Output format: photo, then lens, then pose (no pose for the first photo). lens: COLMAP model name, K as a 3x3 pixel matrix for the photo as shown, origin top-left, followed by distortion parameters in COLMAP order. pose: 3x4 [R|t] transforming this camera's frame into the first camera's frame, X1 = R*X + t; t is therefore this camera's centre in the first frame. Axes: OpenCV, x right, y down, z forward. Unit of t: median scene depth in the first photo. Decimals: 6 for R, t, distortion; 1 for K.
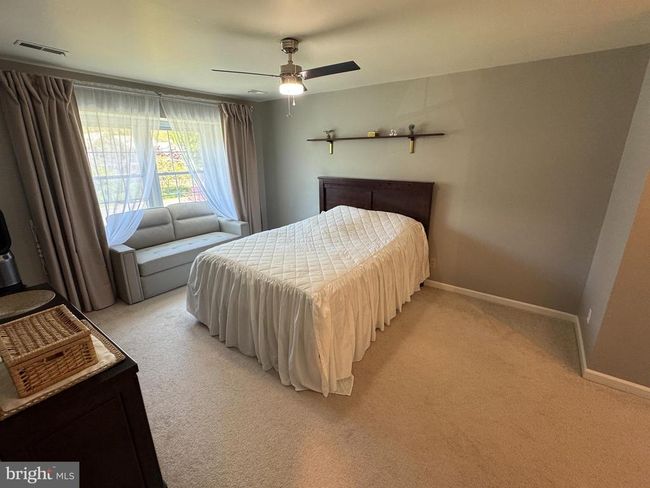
lens RADIAL K [[287.1, 0, 325.0], [0, 287.1, 244.0], [0, 0, 1]] dist [-0.000327, 0.000469]
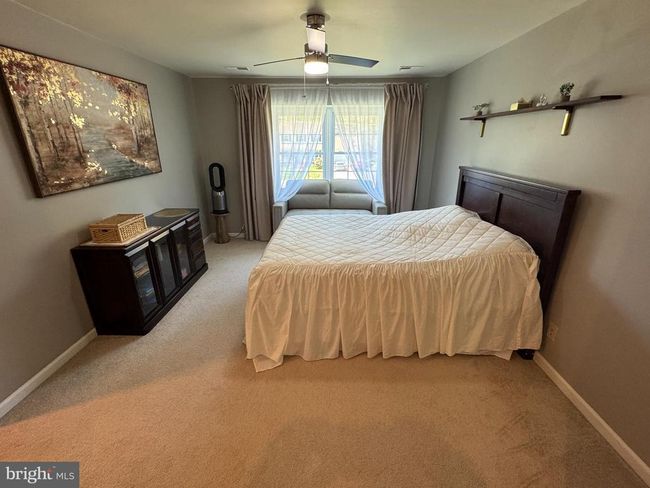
lens RADIAL K [[287.1, 0, 325.0], [0, 287.1, 244.0], [0, 0, 1]] dist [-0.000327, 0.000469]
pose [[0.586481, 0.288847, -0.756708, 0.521356], [-0.249464, 0.953252, 0.170525, -0.089654], [0.770589, 0.088762, 0.631121, 0.292488]]
